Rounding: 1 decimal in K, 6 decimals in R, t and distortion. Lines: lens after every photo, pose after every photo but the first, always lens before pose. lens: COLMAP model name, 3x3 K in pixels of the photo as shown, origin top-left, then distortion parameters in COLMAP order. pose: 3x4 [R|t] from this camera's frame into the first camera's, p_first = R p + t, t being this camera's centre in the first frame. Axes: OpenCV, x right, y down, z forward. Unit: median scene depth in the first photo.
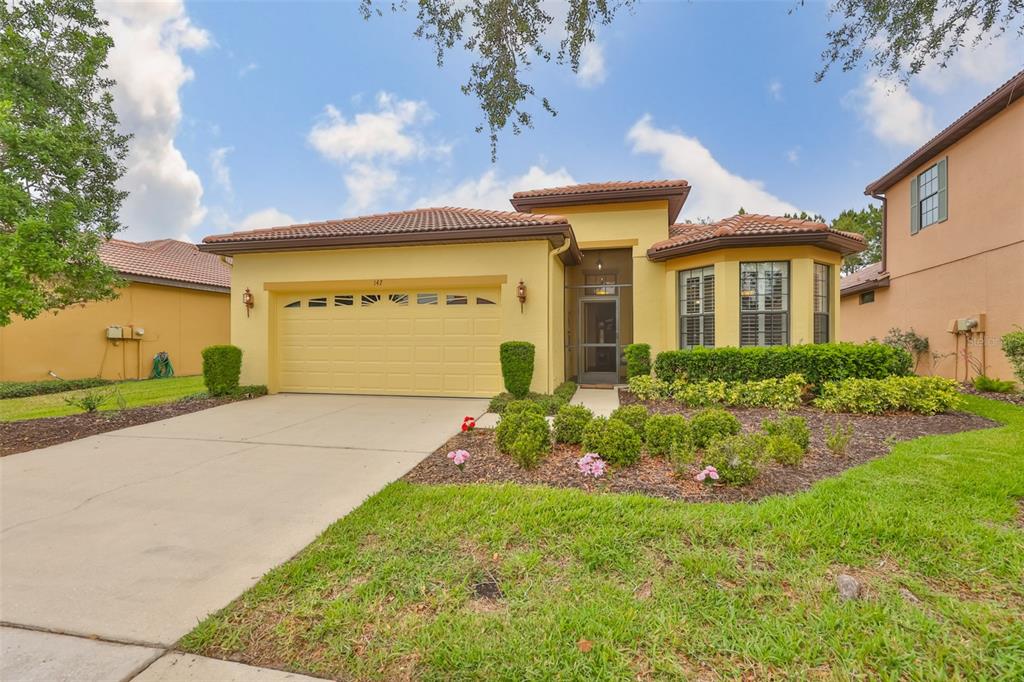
lens RADIAL K [[441.0, 0, 519.0], [0, 441.0, 346.3], [0, 0, 1]] dist [-0.000684, -0.000064]
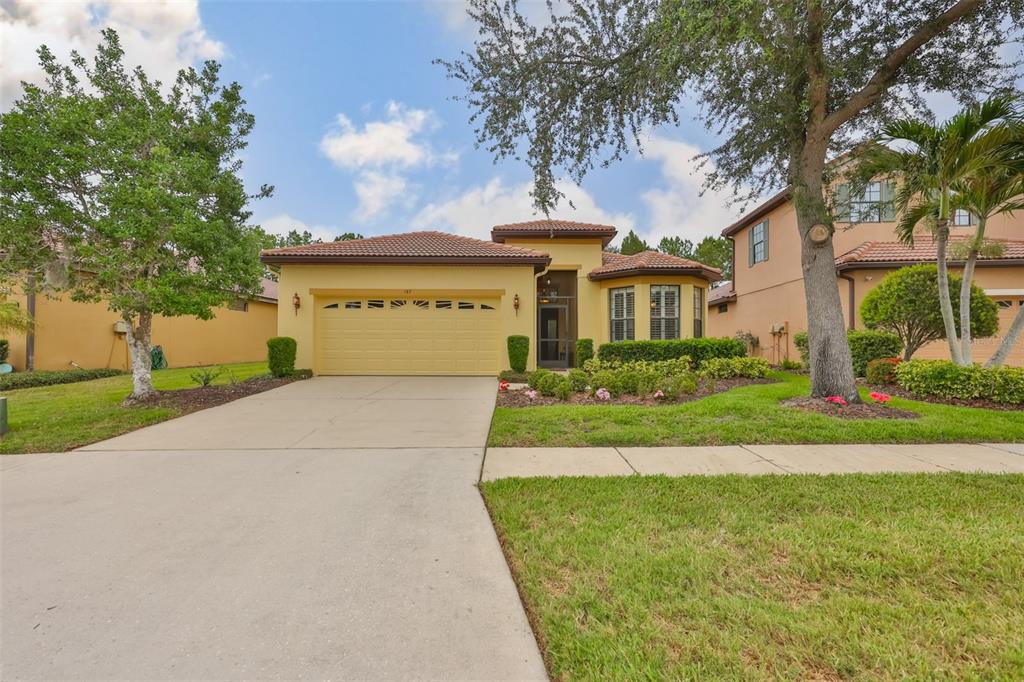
lens RADIAL K [[440.8, 0, 508.3], [0, 440.8, 343.7], [0, 0, 1]] dist [-0.000947, -0.000144]
pose [[0.976826, 0.003492, 0.214004, -0.302999], [-0.001293, 0.999945, -0.010414, 0.028549], [-0.214029, 0.009896, 0.976777, -0.380178]]
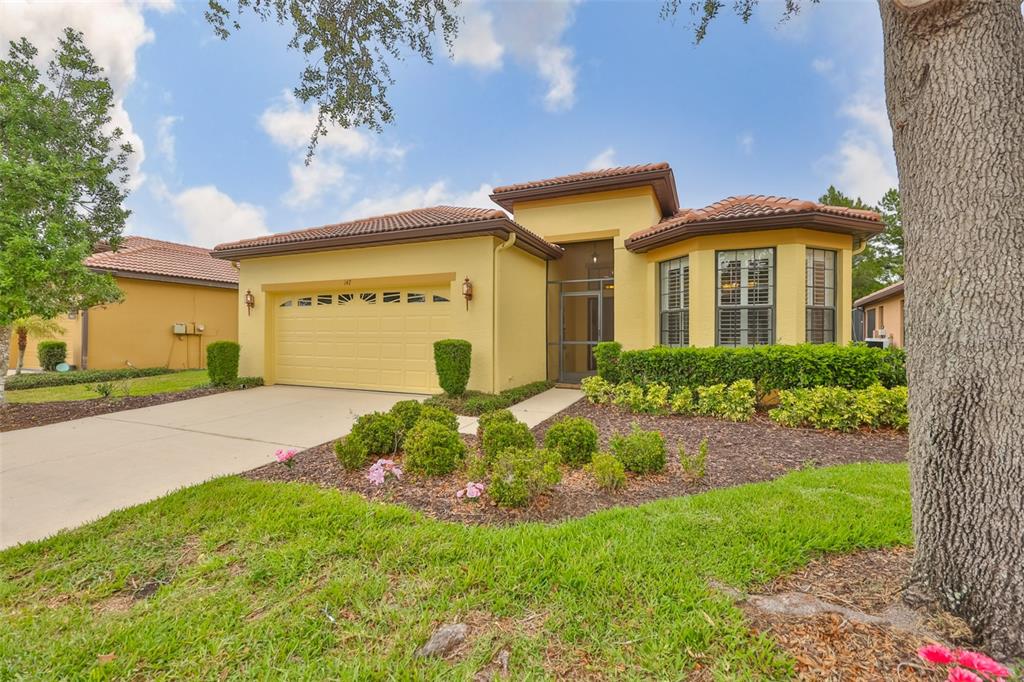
lens RADIAL K [[439.6, 0, 518.2], [0, 439.6, 341.0], [0, 0, 1]] dist [-0.001826, -0.000272]
pose [[0.978529, 0.006677, -0.206002, 0.293623], [-0.006298, 0.999977, 0.002494, -0.009566], [0.206013, -0.001143, 0.978548, 0.054999]]
